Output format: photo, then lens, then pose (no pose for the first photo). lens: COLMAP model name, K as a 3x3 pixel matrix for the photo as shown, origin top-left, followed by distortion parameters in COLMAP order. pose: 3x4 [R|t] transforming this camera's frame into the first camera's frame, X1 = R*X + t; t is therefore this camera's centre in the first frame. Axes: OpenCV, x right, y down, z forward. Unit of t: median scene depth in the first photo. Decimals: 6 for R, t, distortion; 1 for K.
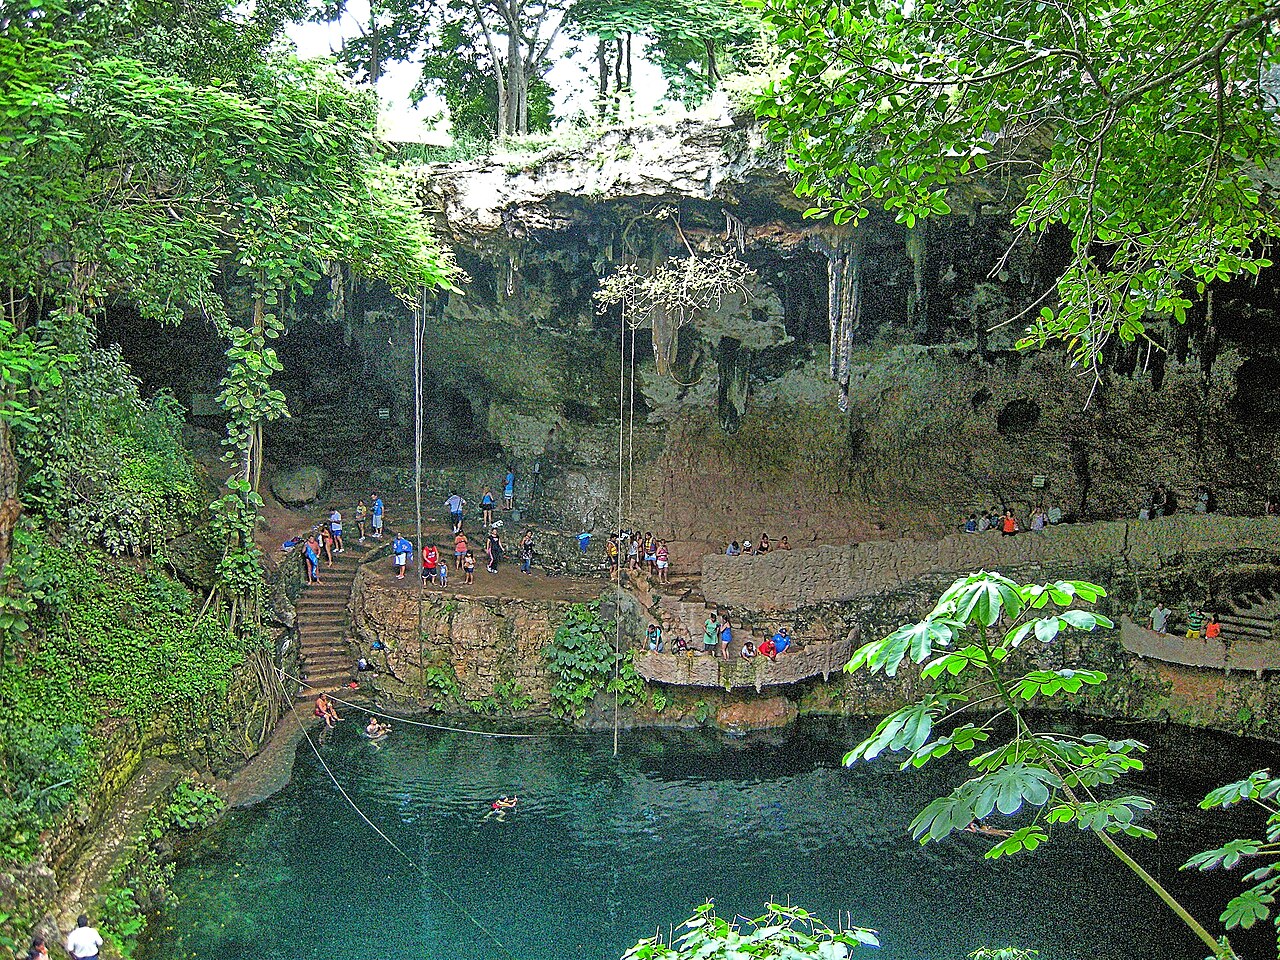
lens RADIAL K [[1335.6, 0, 640.0], [0, 1335.6, 480.0], [0, 0, 1]] dist [-0.172406, 0.076665]
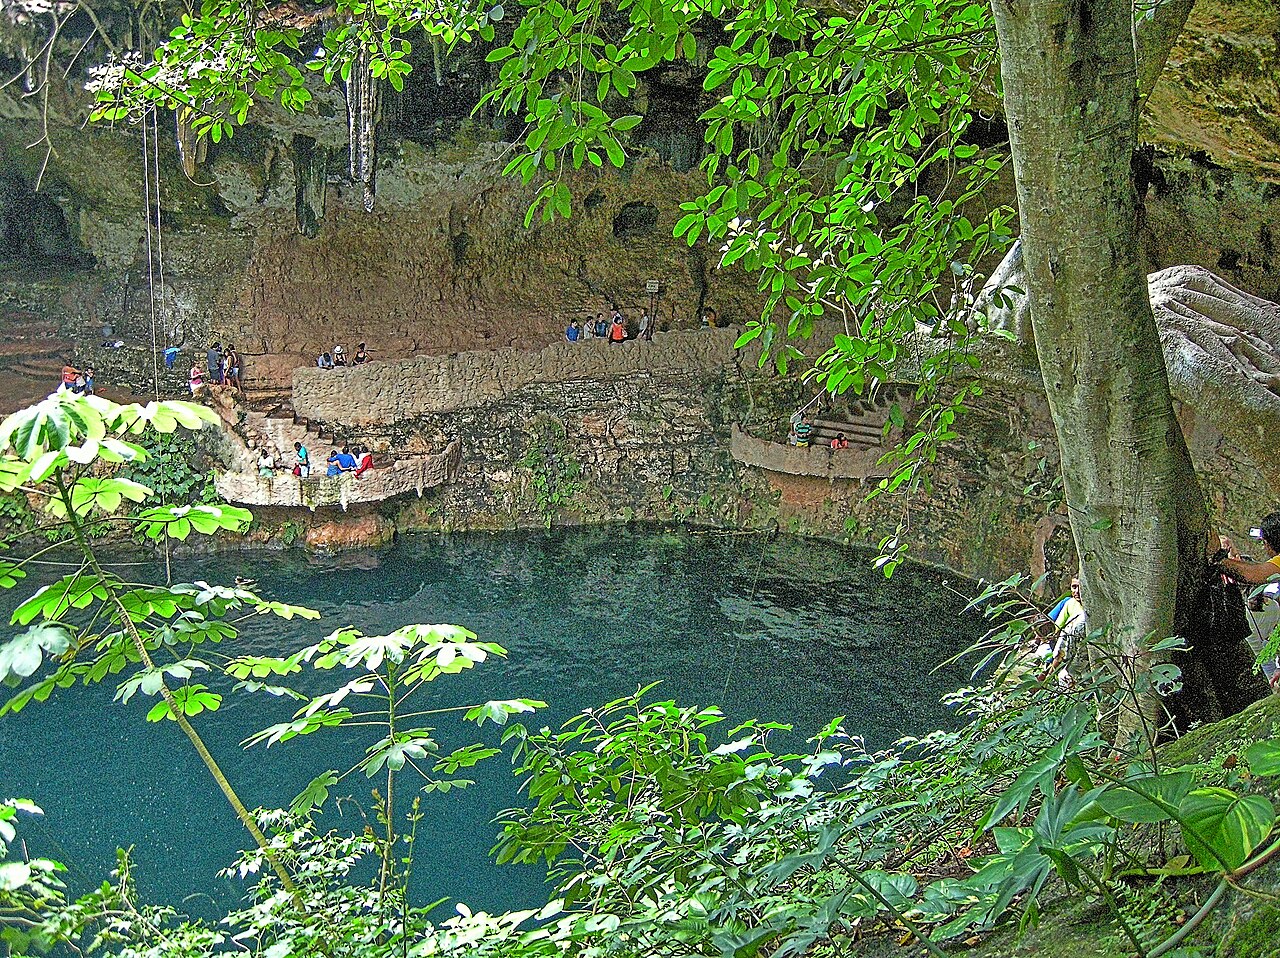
lens RADIAL K [[1335.6, 0, 640.0], [0, 1335.6, 479.0], [0, 0, 1]] dist [-0.172406, 0.076665]
pose [[0.981946, -0.030847, 0.186629, 0.112255], [0.004102, 0.989855, 0.142024, 0.002187], [-0.189117, -0.138694, 0.972110, 0.031922]]
